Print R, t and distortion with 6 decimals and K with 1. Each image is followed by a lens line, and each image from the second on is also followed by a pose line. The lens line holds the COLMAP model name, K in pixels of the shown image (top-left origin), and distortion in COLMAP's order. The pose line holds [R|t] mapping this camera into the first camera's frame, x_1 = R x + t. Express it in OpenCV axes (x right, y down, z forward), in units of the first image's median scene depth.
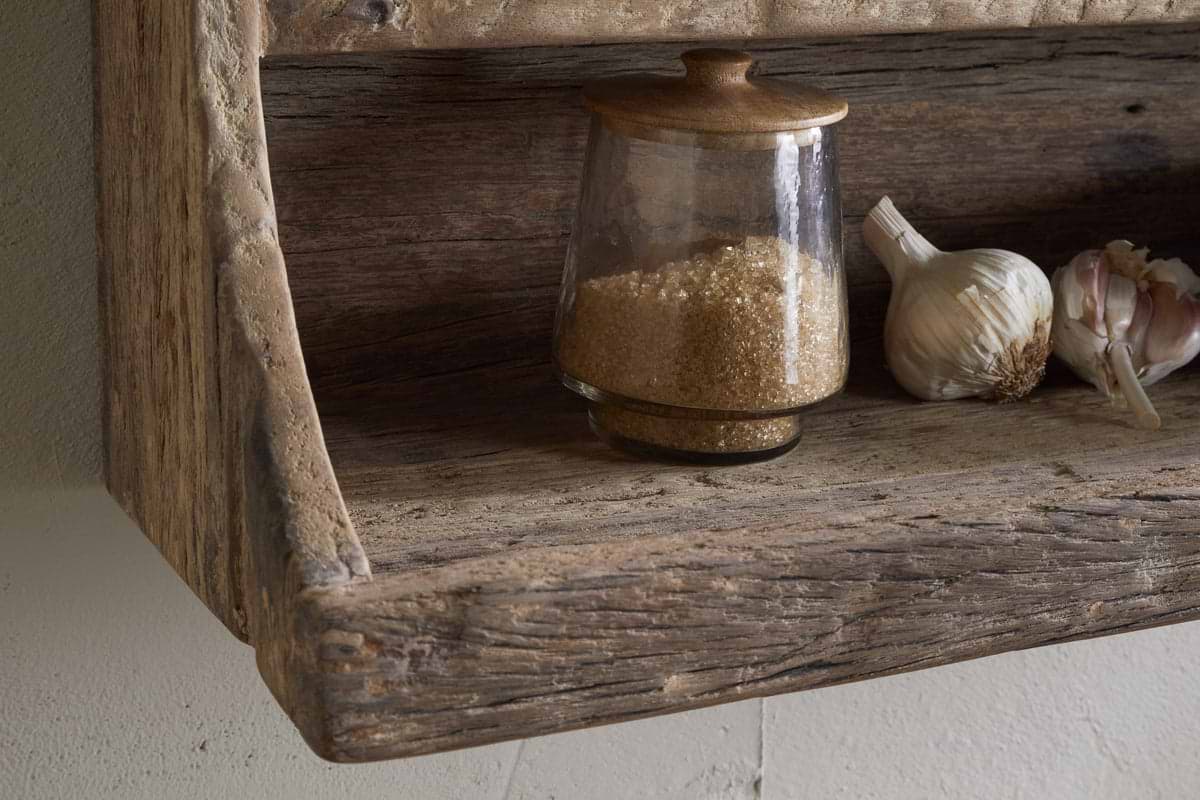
lens RADIAL K [[2140.2, 0, 599.8], [0, 2140.2, 401.3], [0, 0, 1]] dist [-0.047248, 0.000000]
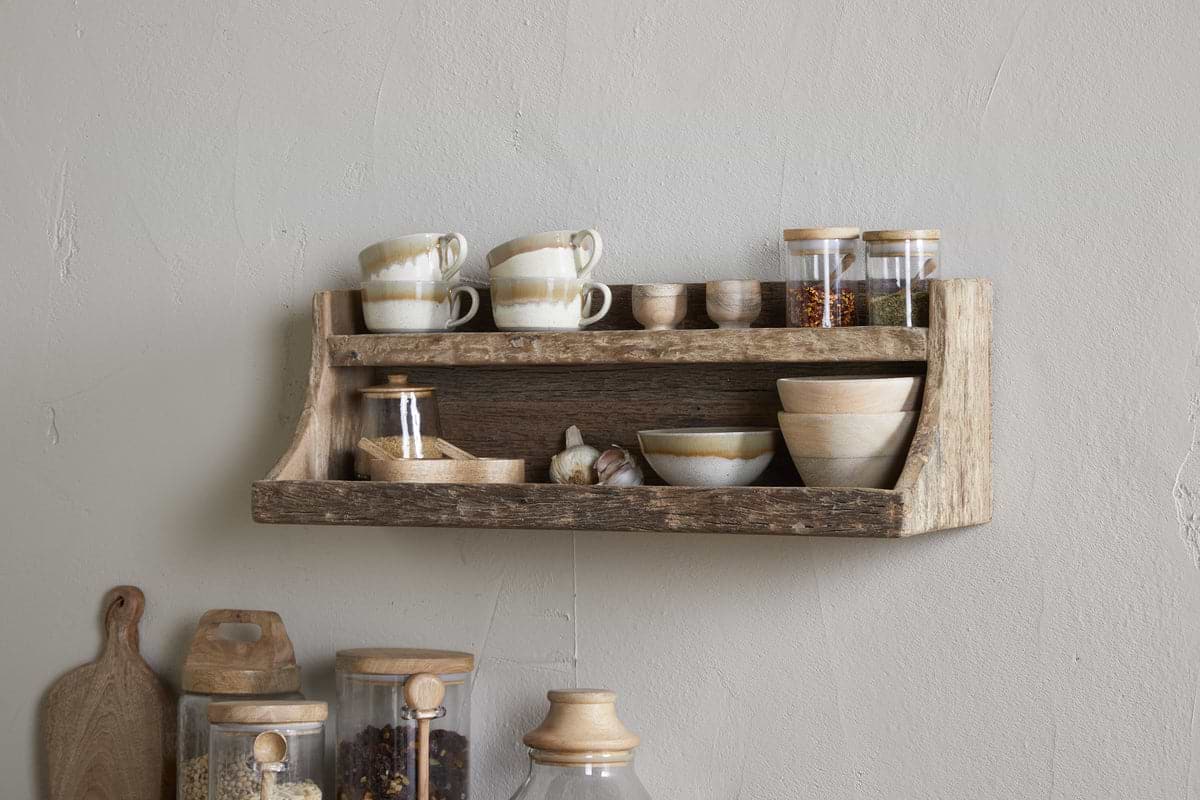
lens RADIAL K [[2140.2, 0, 600.1], [0, 2140.2, 399.9], [0, 0, 1]] dist [-0.047248, 0.000000]
pose [[0.686470, -0.007347, -0.727121, 3.022107], [-0.187706, 0.964269, -0.186955, 0.532572], [0.702514, 0.264824, 0.660562, -1.197797]]
